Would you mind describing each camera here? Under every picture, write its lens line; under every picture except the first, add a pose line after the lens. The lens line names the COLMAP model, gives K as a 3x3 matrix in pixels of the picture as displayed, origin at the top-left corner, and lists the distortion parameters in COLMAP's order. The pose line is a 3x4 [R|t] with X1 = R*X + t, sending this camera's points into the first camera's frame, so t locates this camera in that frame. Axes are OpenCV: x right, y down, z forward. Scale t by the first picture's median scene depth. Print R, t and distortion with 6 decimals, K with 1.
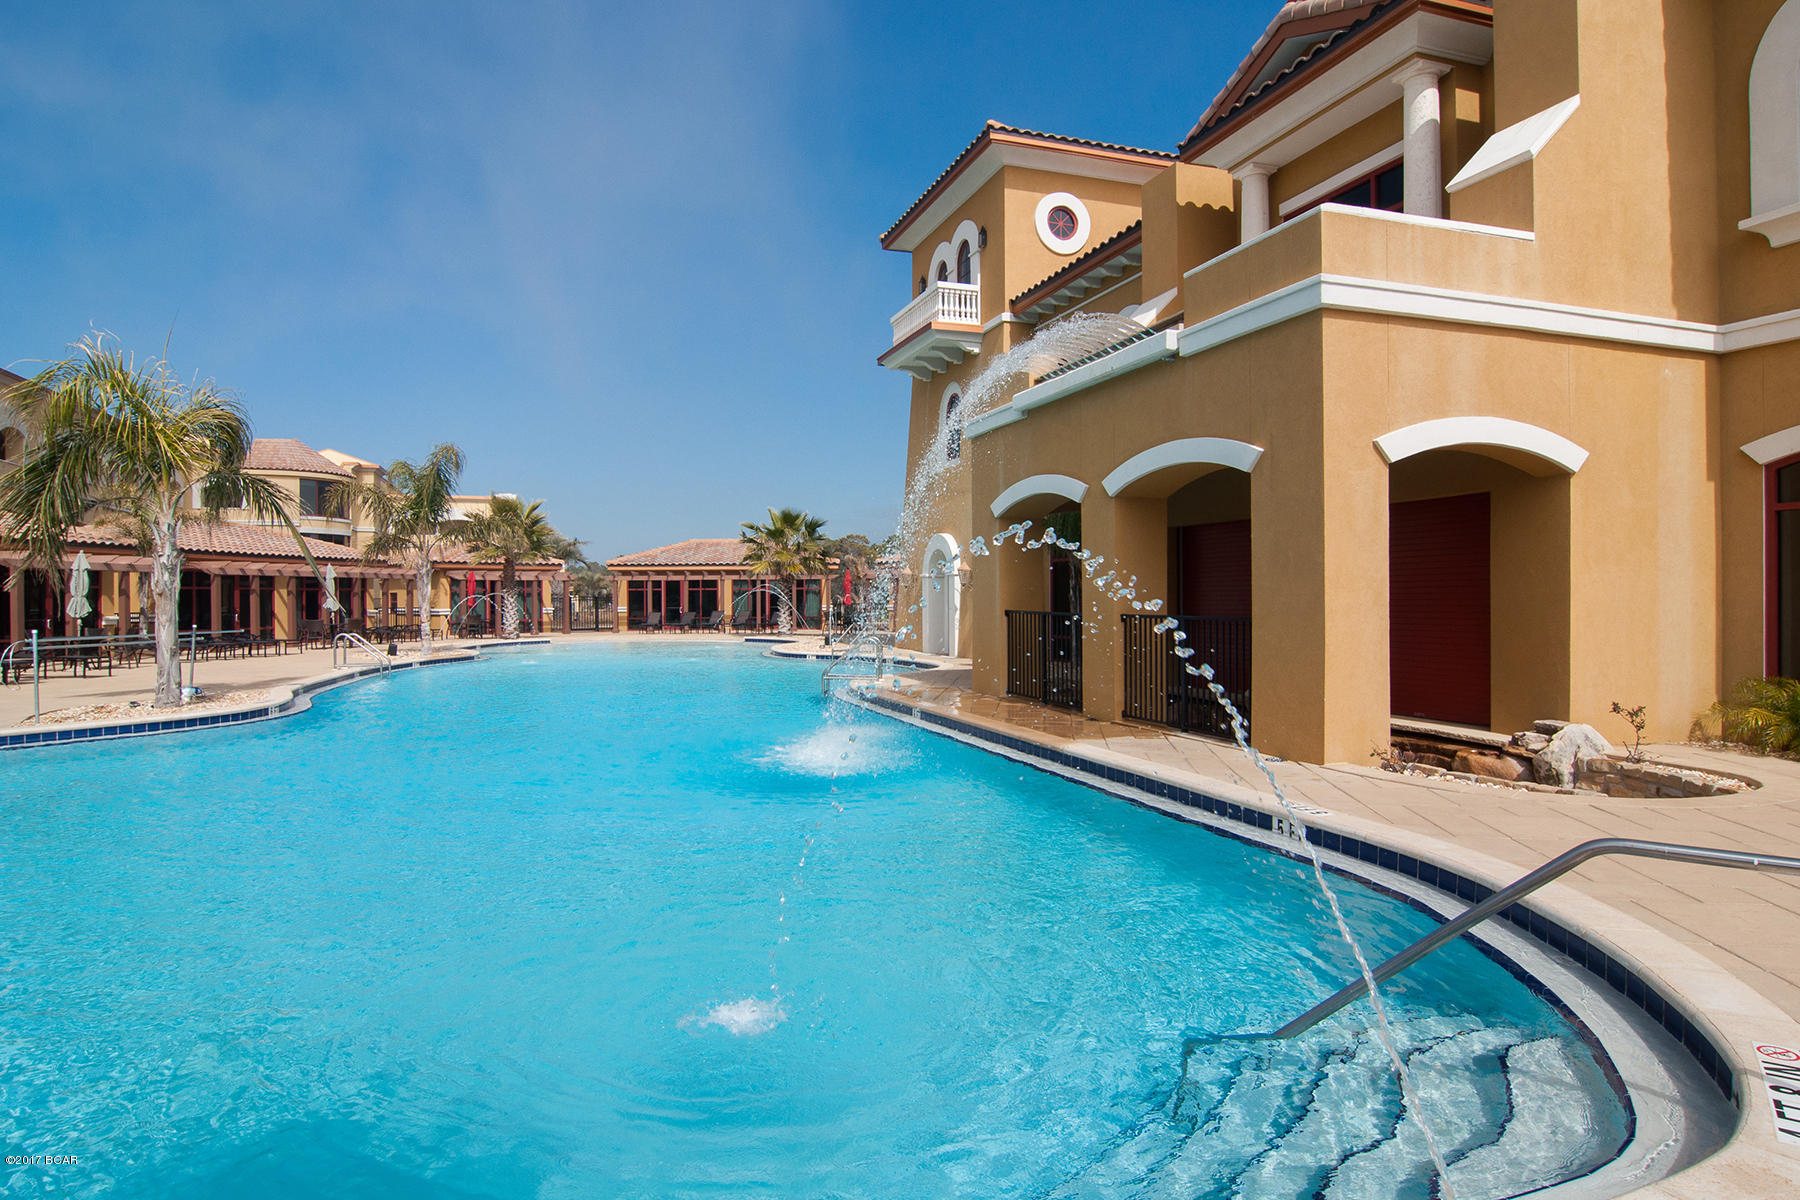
lens RADIAL K [[972.3, 0, 893.7], [0, 972.3, 608.8], [0, 0, 1]] dist [-0.011307, -0.001842]
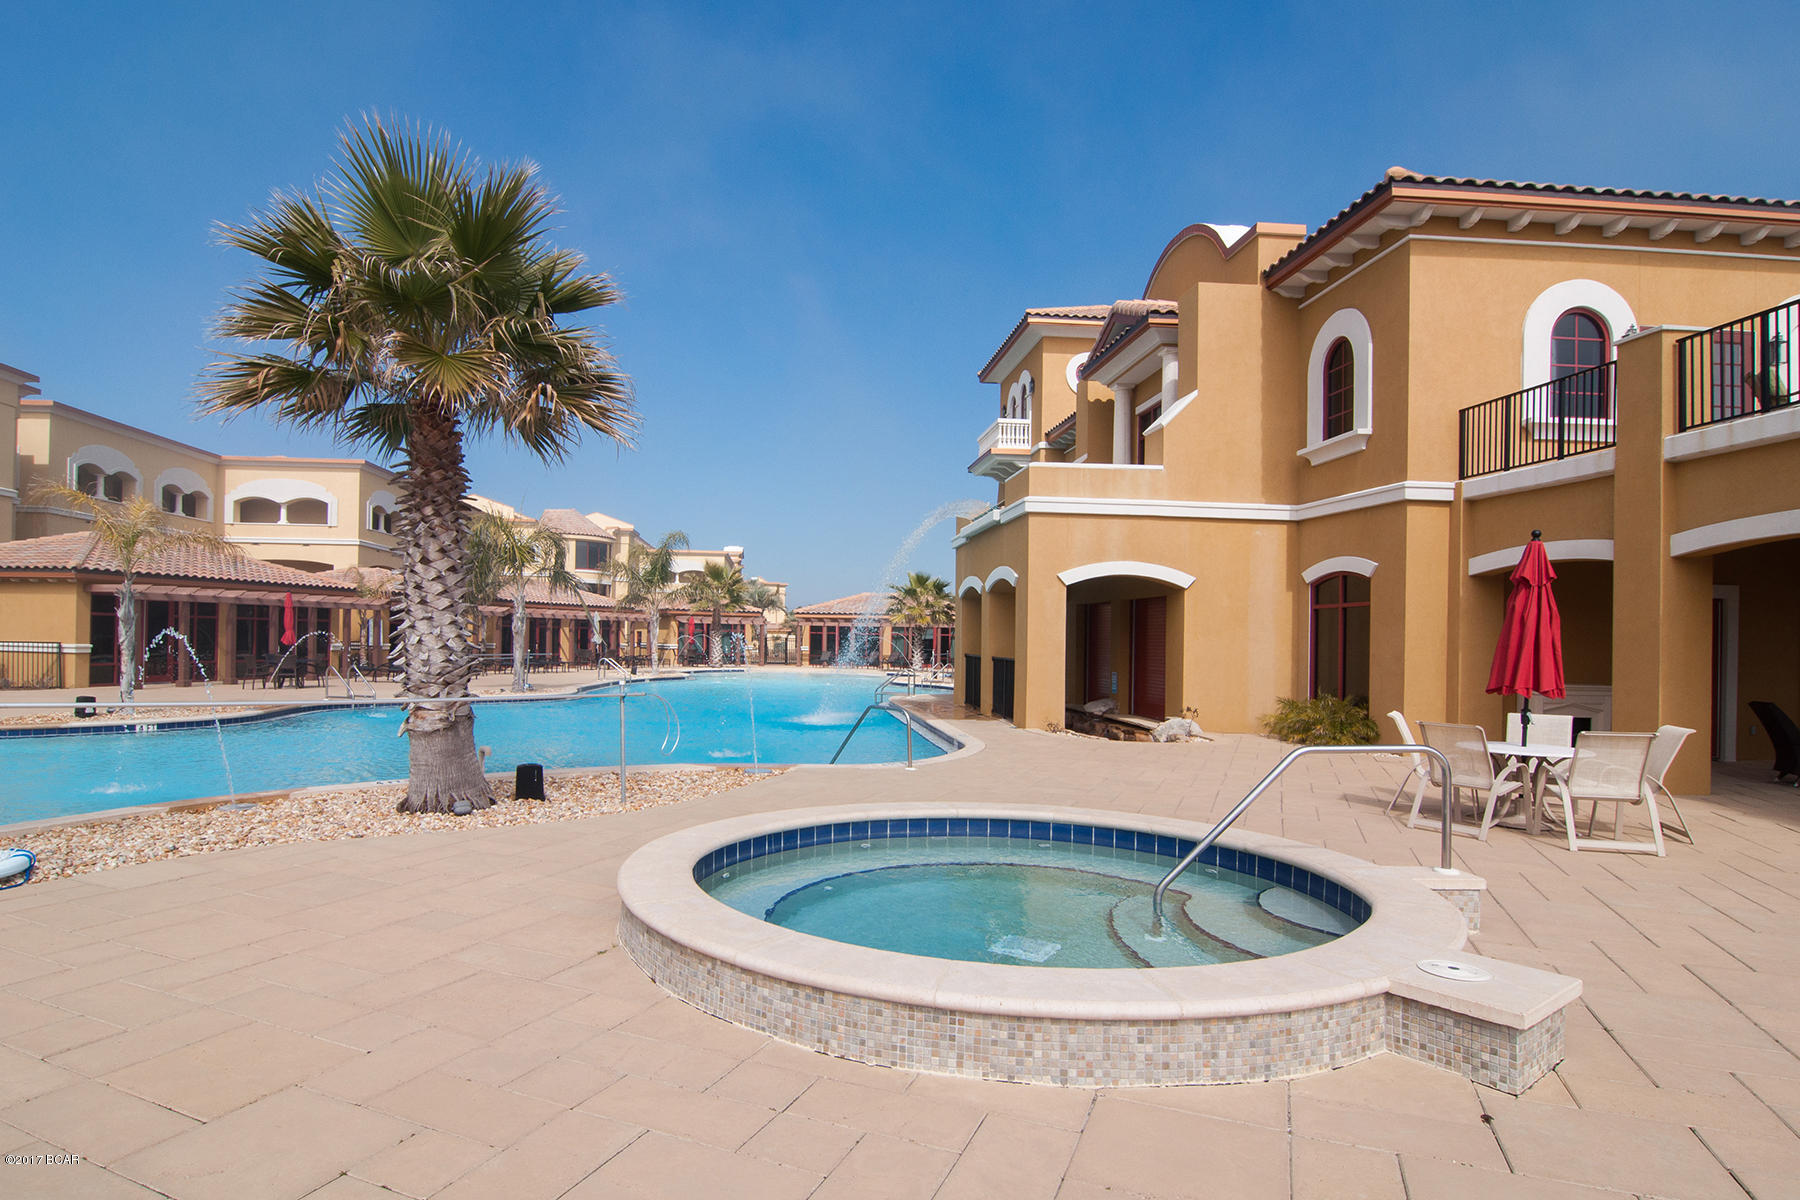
lens RADIAL K [[996.3, 0, 897.5], [0, 996.3, 646.0], [0, 0, 1]] dist [0.001453, -0.000443]
pose [[0.973348, 0.025418, -0.227920, 0.221075], [-0.026994, 0.999628, -0.003799, -0.000936], [0.227739, 0.009851, 0.973672, -0.391456]]
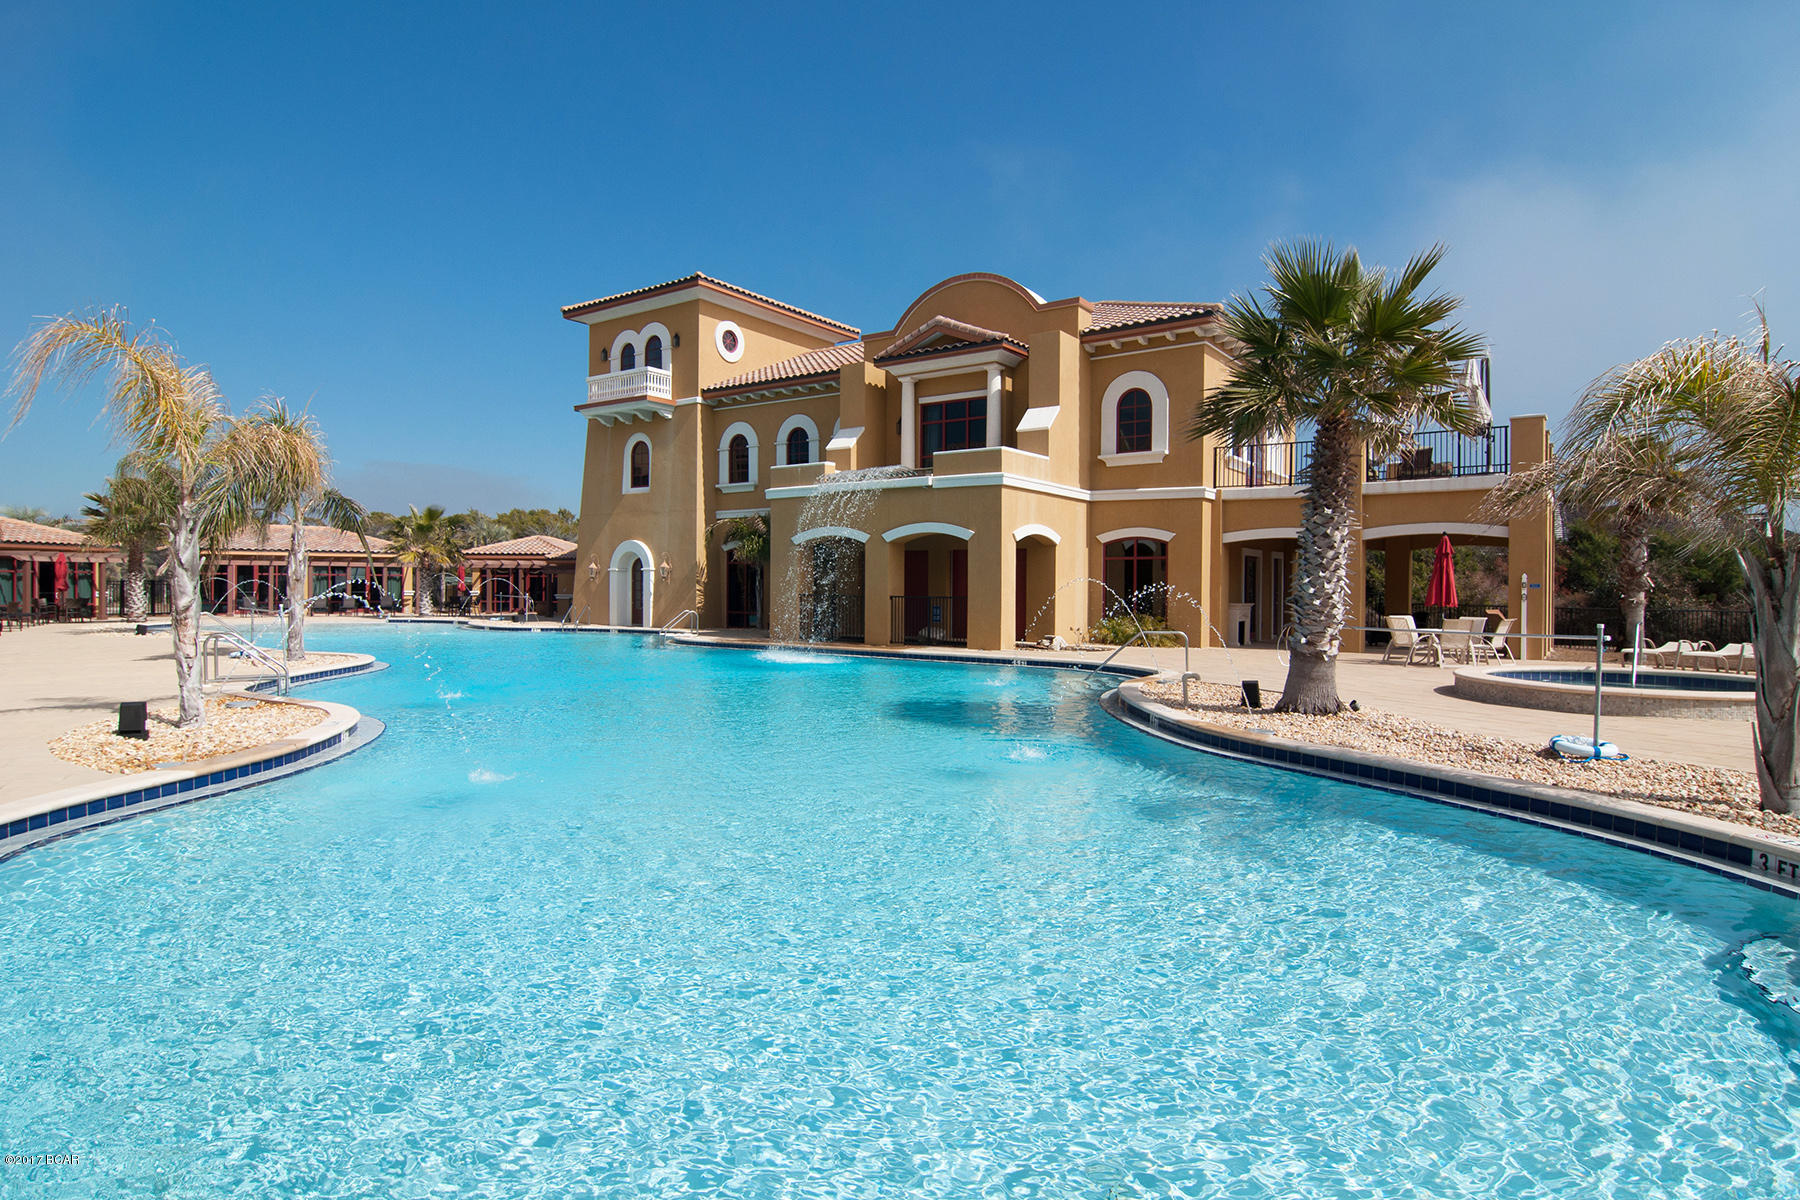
lens RADIAL K [[972.3, 0, 893.7], [0, 972.3, 608.8], [0, 0, 1]] dist [-0.011307, -0.001842]
pose [[0.799793, -0.003289, 0.600266, -0.487630], [-0.003098, 0.999949, 0.009606, 0.005581], [-0.600267, -0.009542, 0.799742, -0.341976]]
